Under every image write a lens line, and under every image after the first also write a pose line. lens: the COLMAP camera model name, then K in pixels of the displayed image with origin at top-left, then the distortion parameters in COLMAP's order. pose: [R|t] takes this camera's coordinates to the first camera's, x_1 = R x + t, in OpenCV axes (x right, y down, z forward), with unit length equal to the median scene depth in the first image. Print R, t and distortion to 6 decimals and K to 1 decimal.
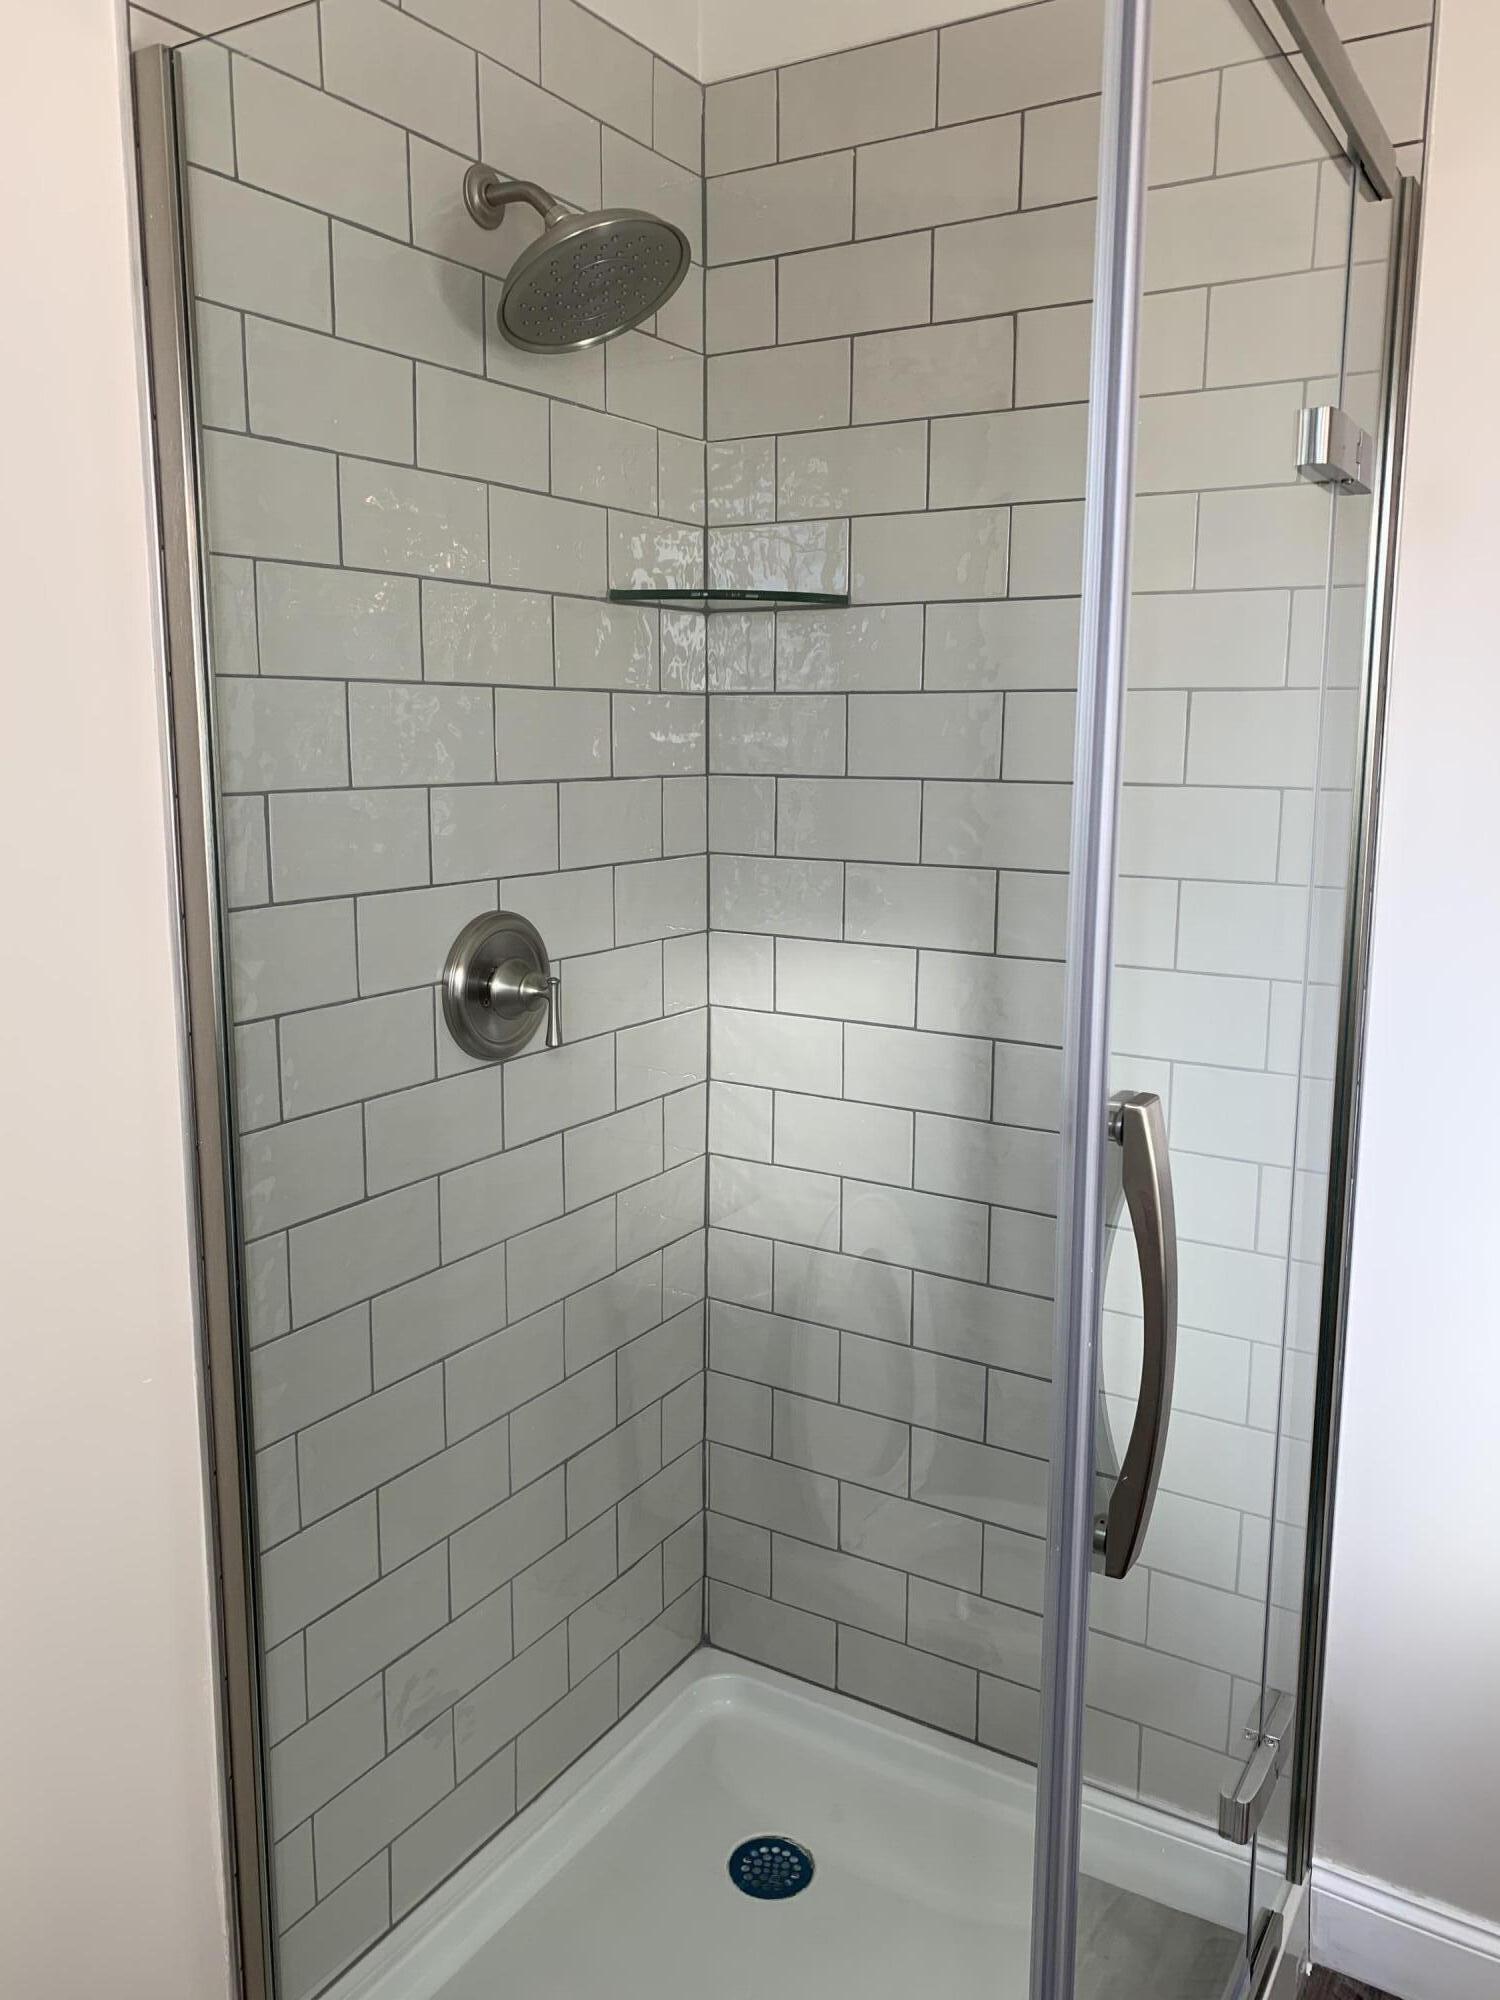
lens RADIAL K [[1535.7, 0, 724.4], [0, 1535.7, 992.3], [0, 0, 1]] dist [0.060517, -0.078542]
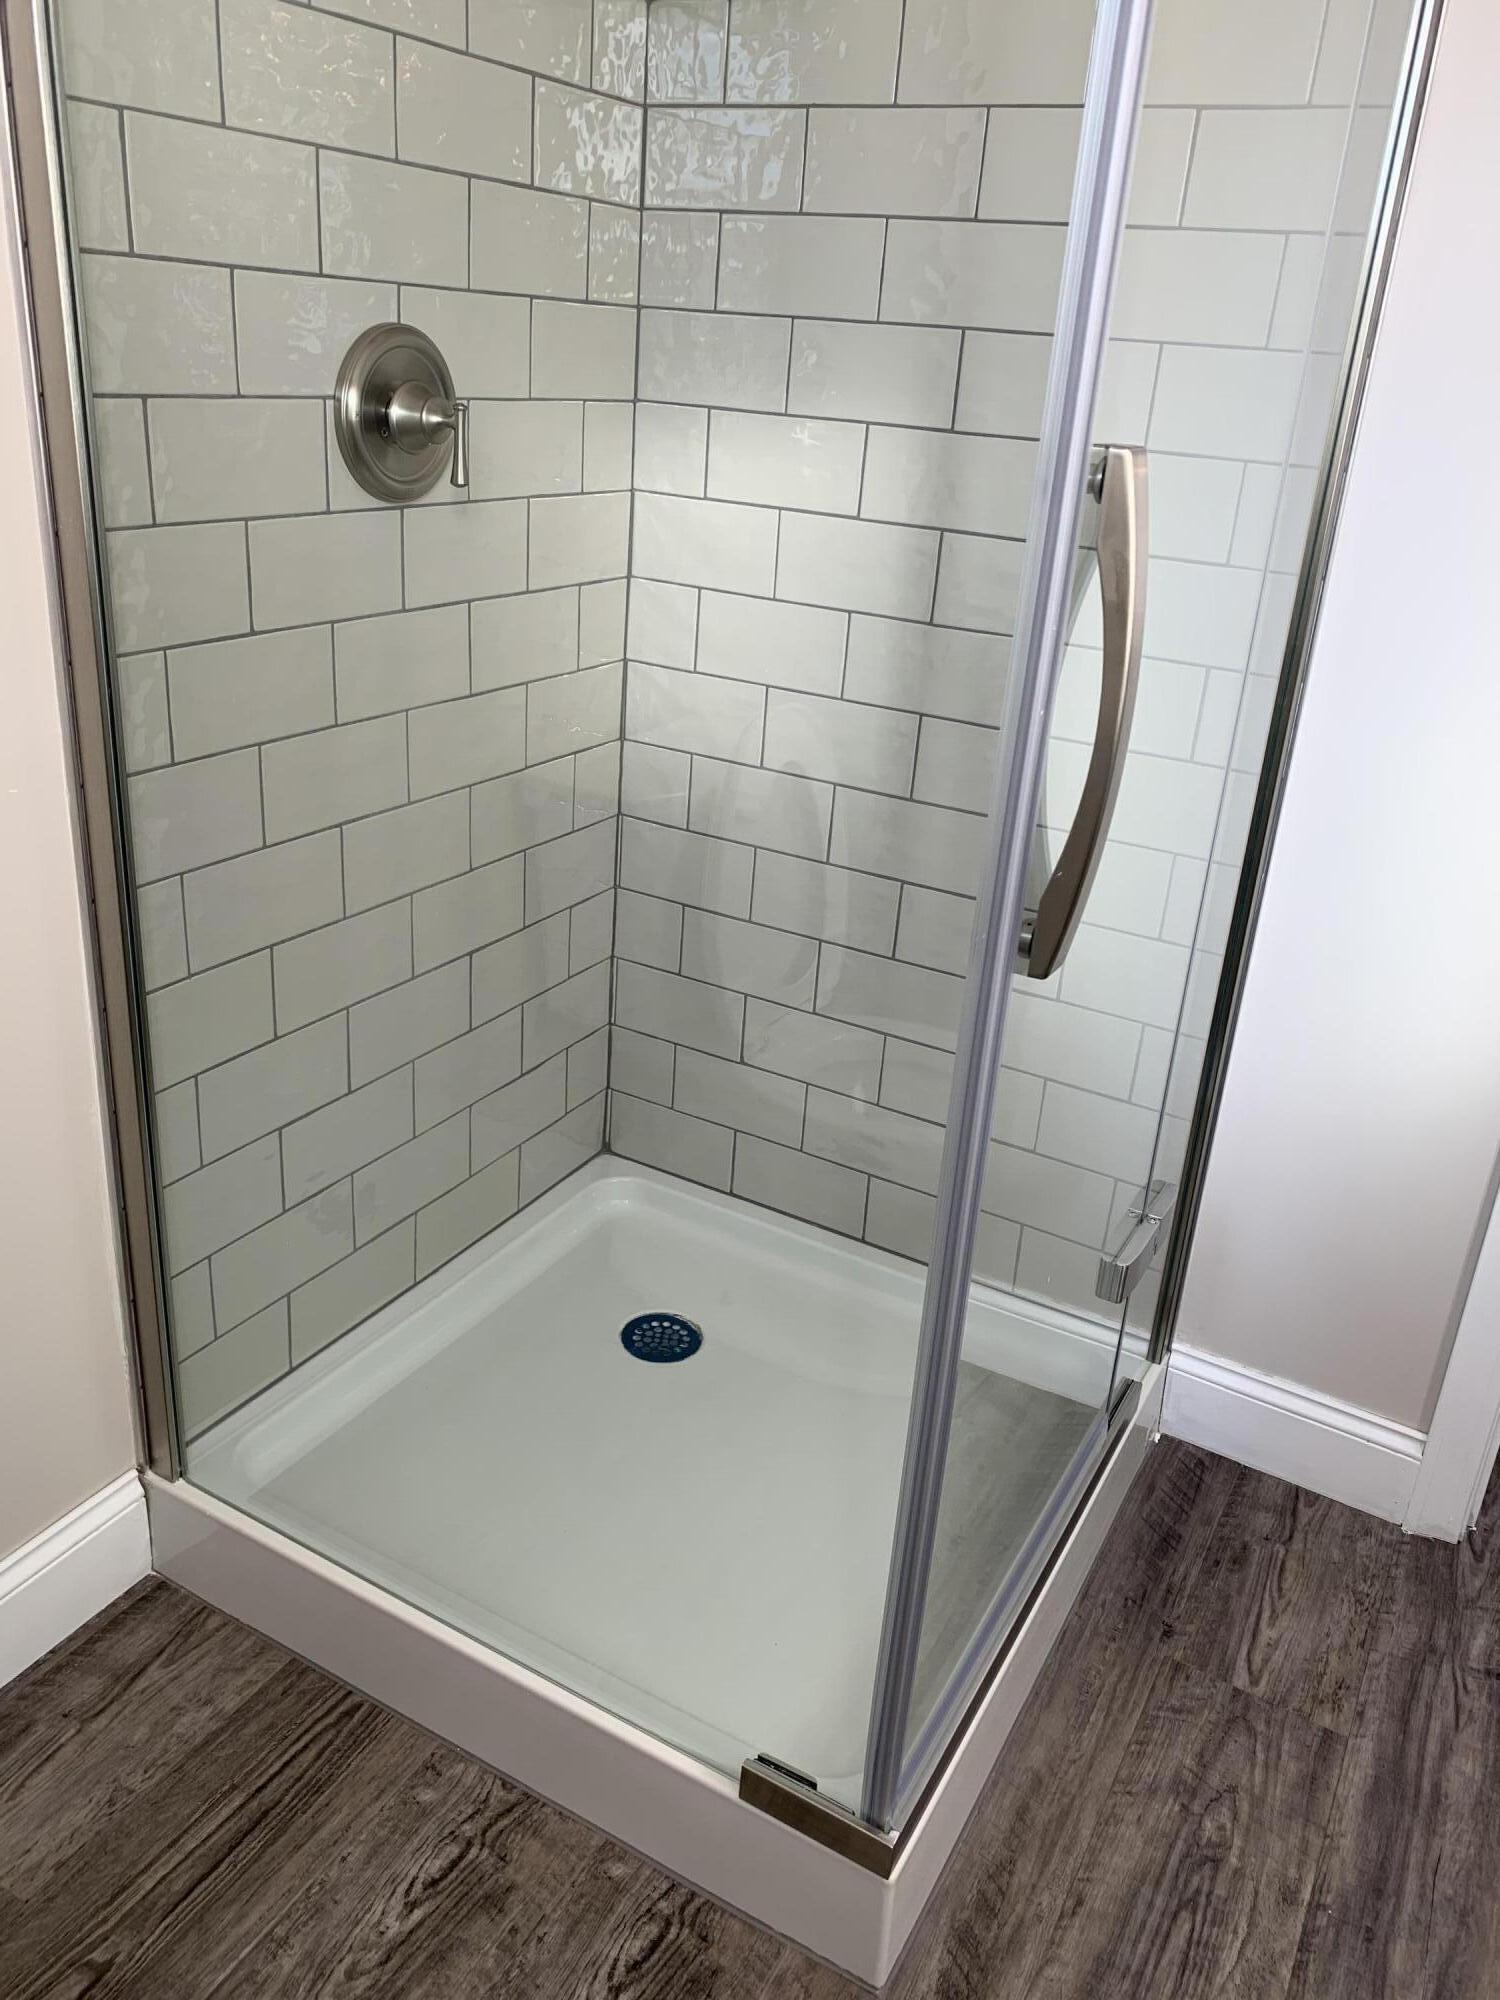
lens RADIAL K [[1570.3, 0, 723.4], [0, 1570.3, 1002.2], [0, 0, 1]] dist [0.019952, -0.007638]
pose [[0.997237, 0.039954, 0.062624, -0.003440], [-0.053326, 0.971949, 0.229065, 0.101868], [-0.051716, -0.231772, 0.971395, 0.027280]]
